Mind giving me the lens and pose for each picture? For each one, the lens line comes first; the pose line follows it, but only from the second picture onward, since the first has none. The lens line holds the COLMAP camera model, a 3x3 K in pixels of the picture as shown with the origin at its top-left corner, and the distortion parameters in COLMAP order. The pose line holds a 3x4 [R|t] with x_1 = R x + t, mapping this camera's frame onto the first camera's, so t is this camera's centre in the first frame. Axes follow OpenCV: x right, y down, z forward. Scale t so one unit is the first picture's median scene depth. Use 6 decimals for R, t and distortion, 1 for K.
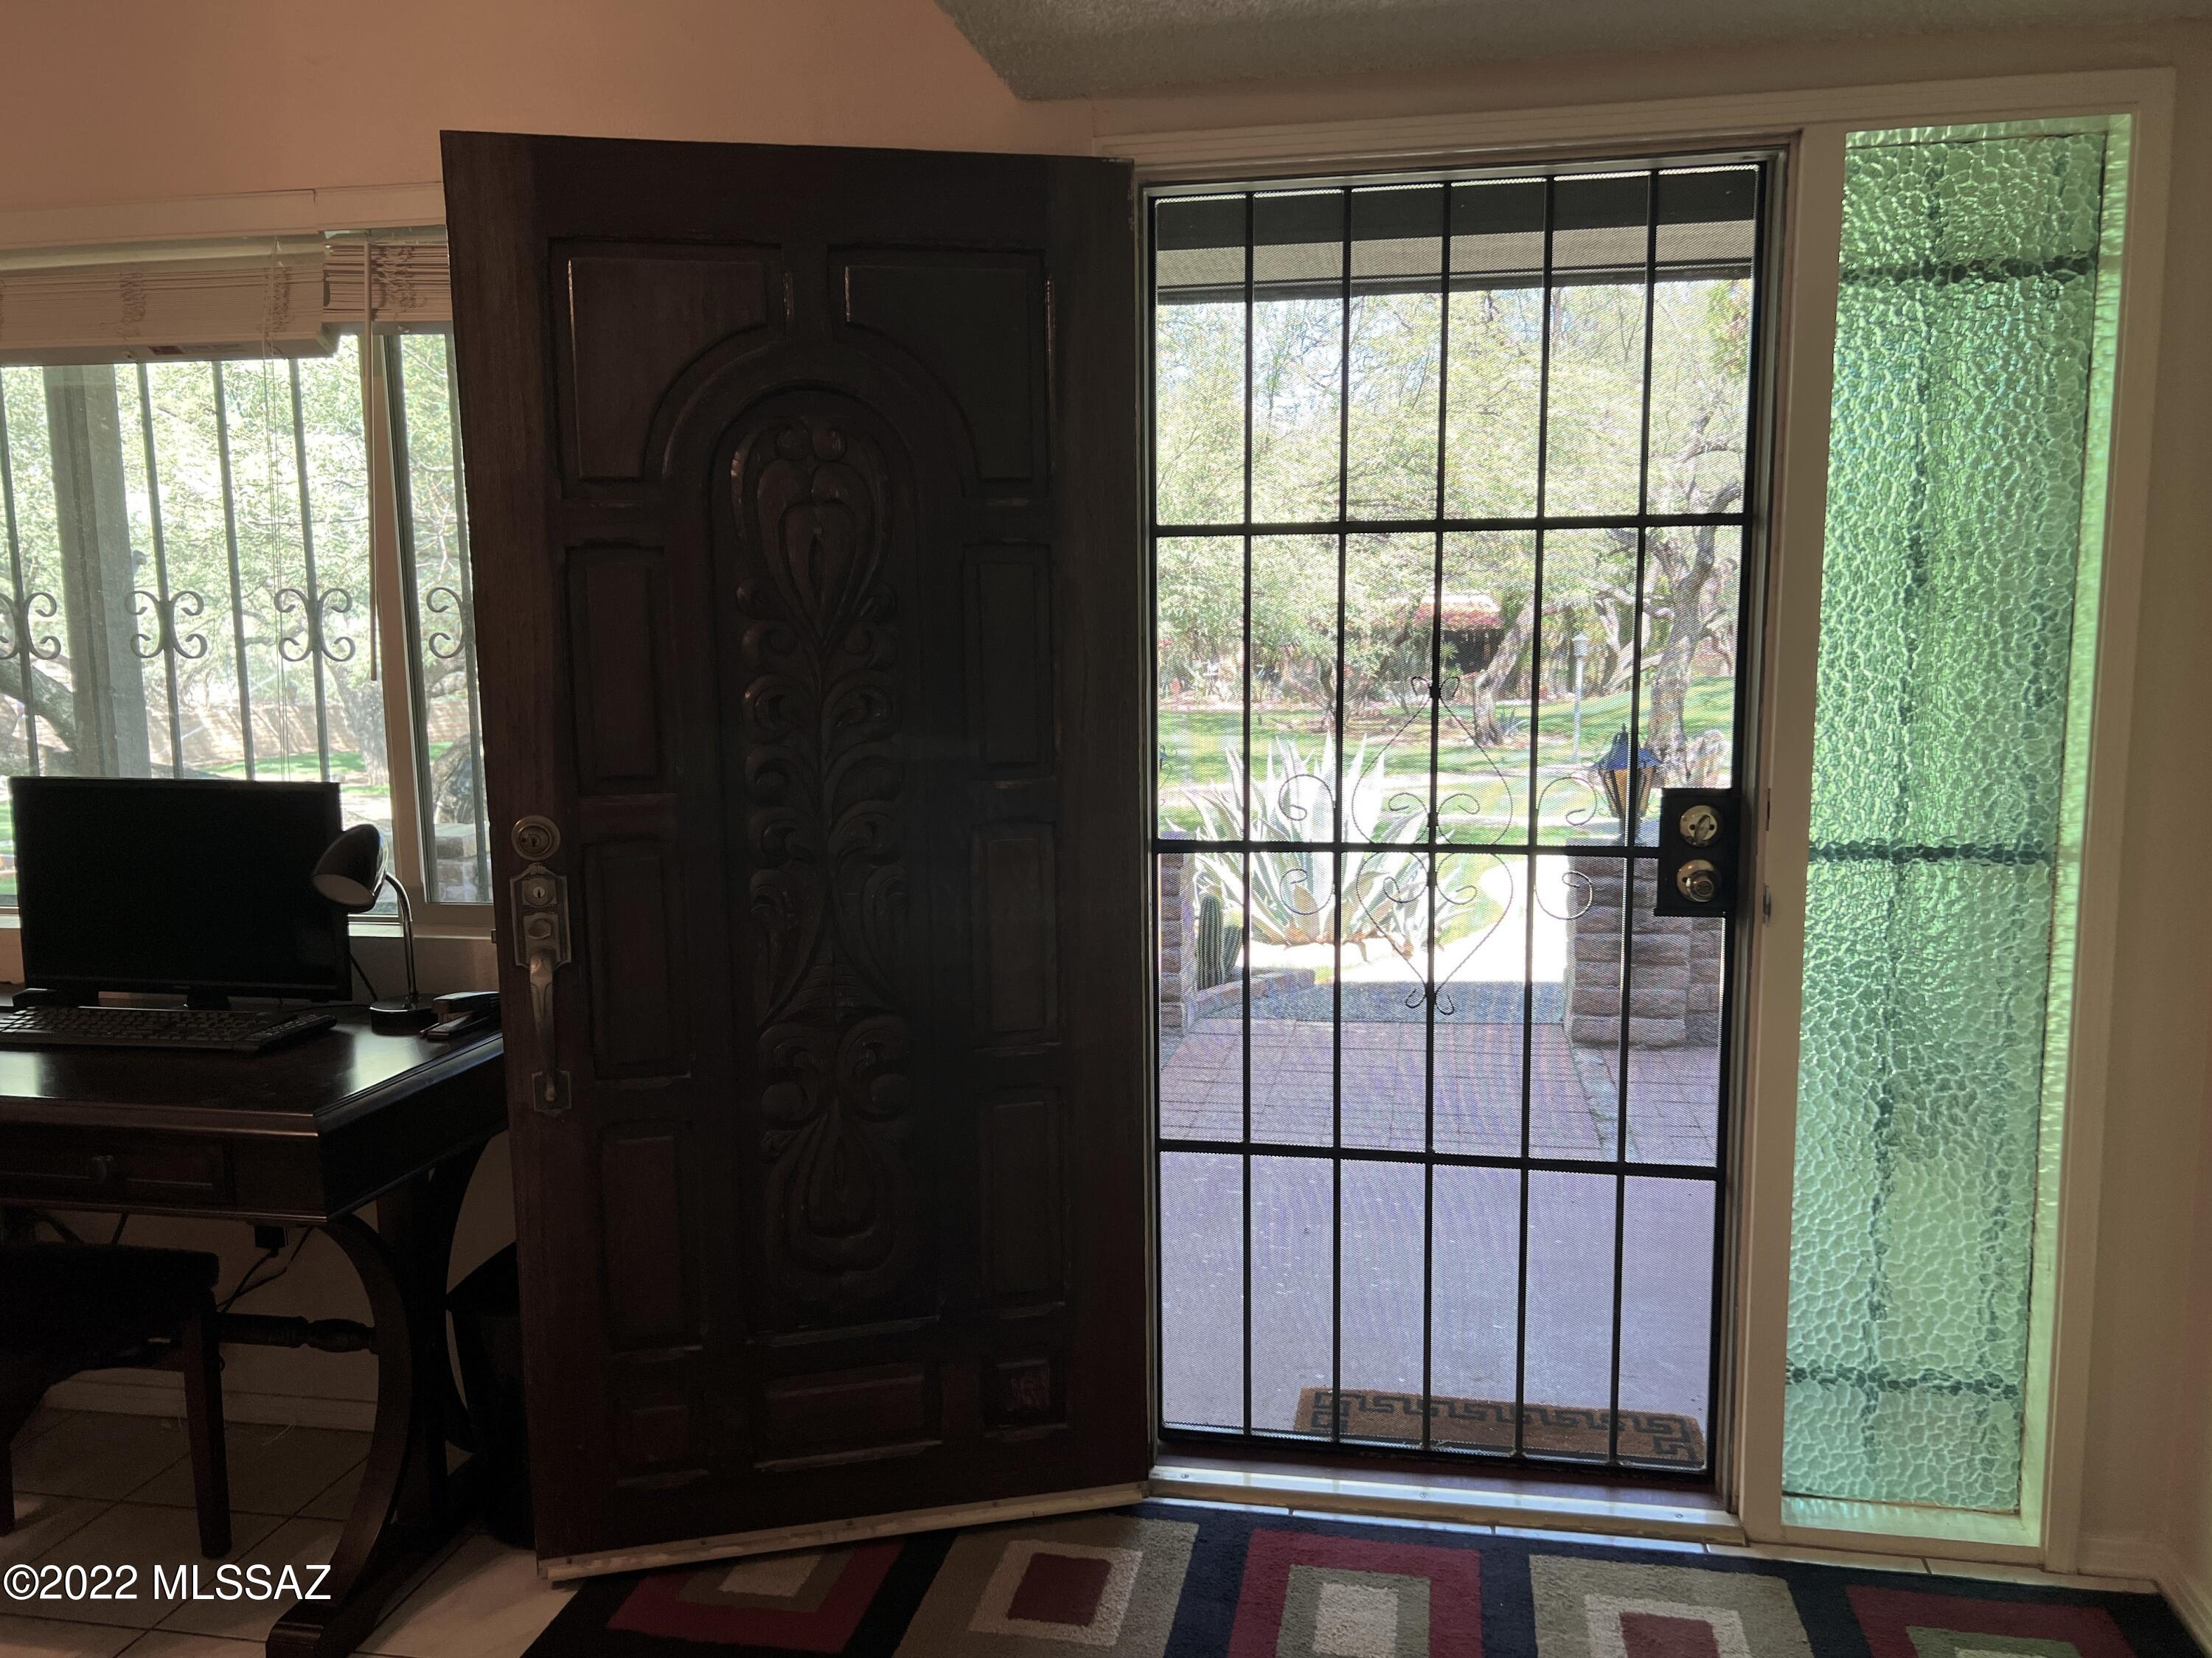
lens RADIAL K [[1694.5, 0, 1135.9], [0, 1694.5, 838.4], [0, 0, 1]] dist [0.073102, -0.176424]
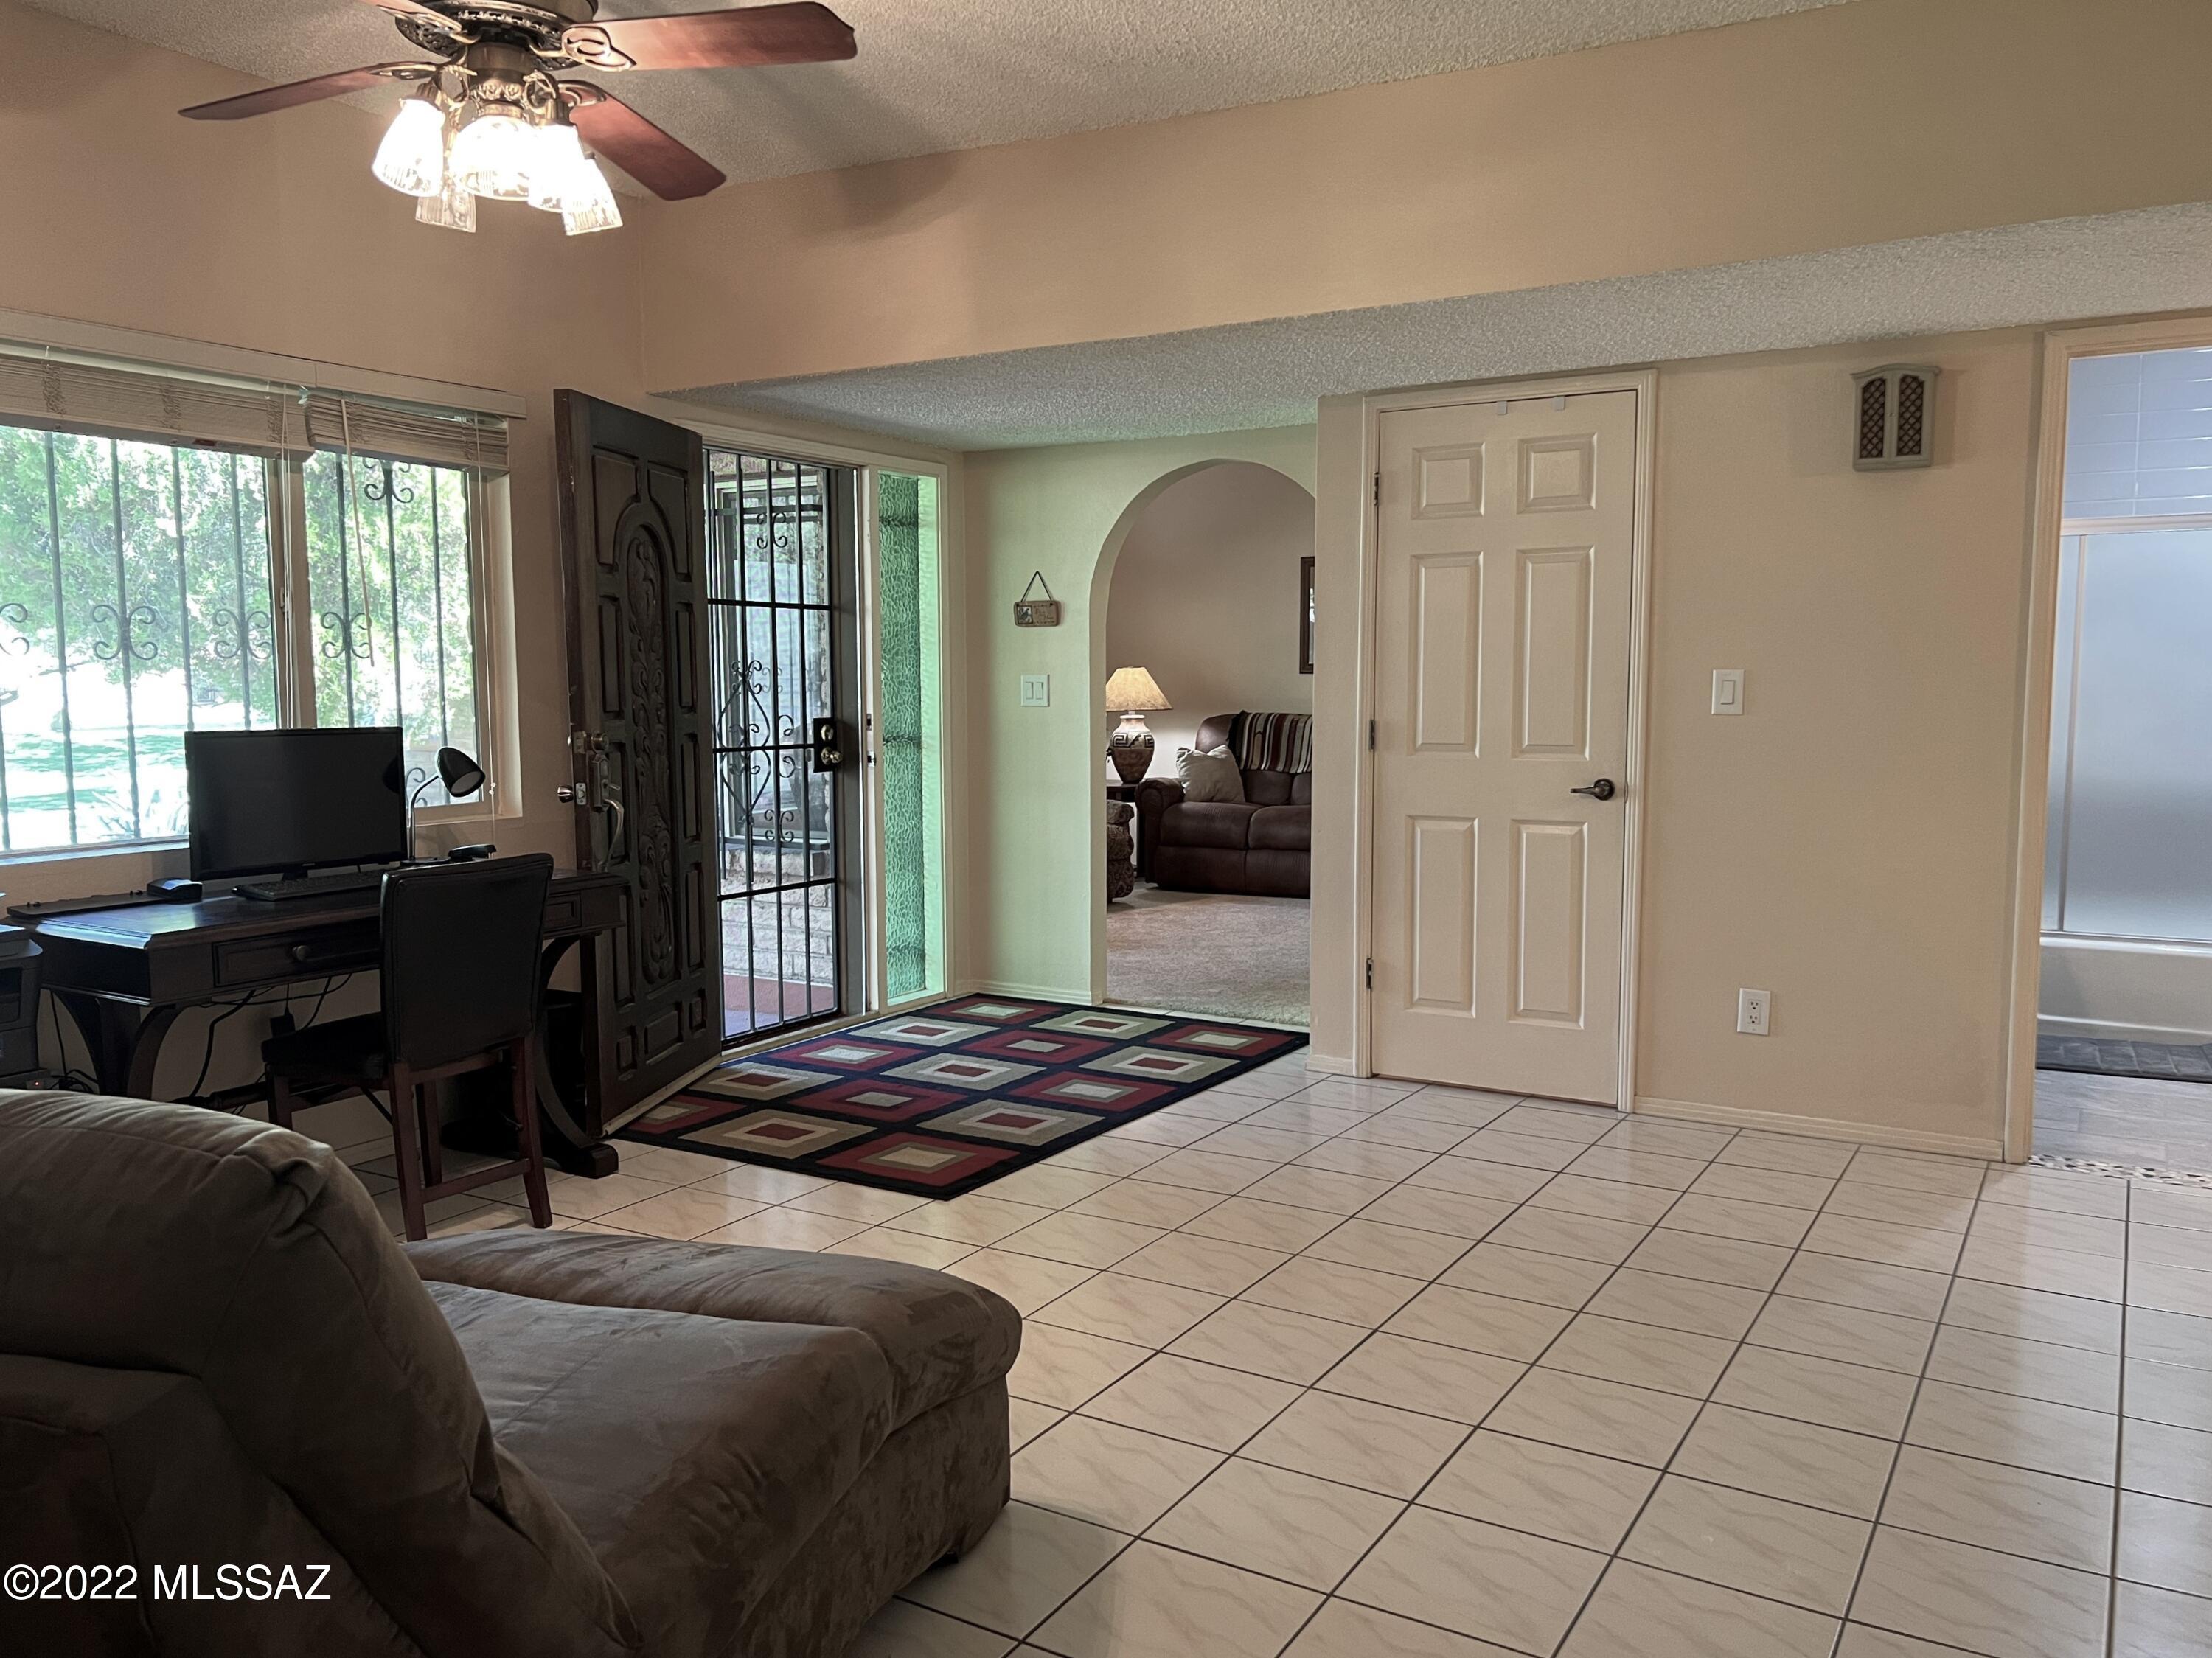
lens RADIAL K [[1694.3, 0, 1096.3], [0, 1694.3, 830.9], [0, 0, 1]] dist [0.121840, -0.173939]
pose [[0.365744, -0.082440, 0.927057, -1.753021], [0.125309, 0.991362, 0.038721, 0.084342], [-0.922241, 0.102007, 0.372915, -0.236669]]
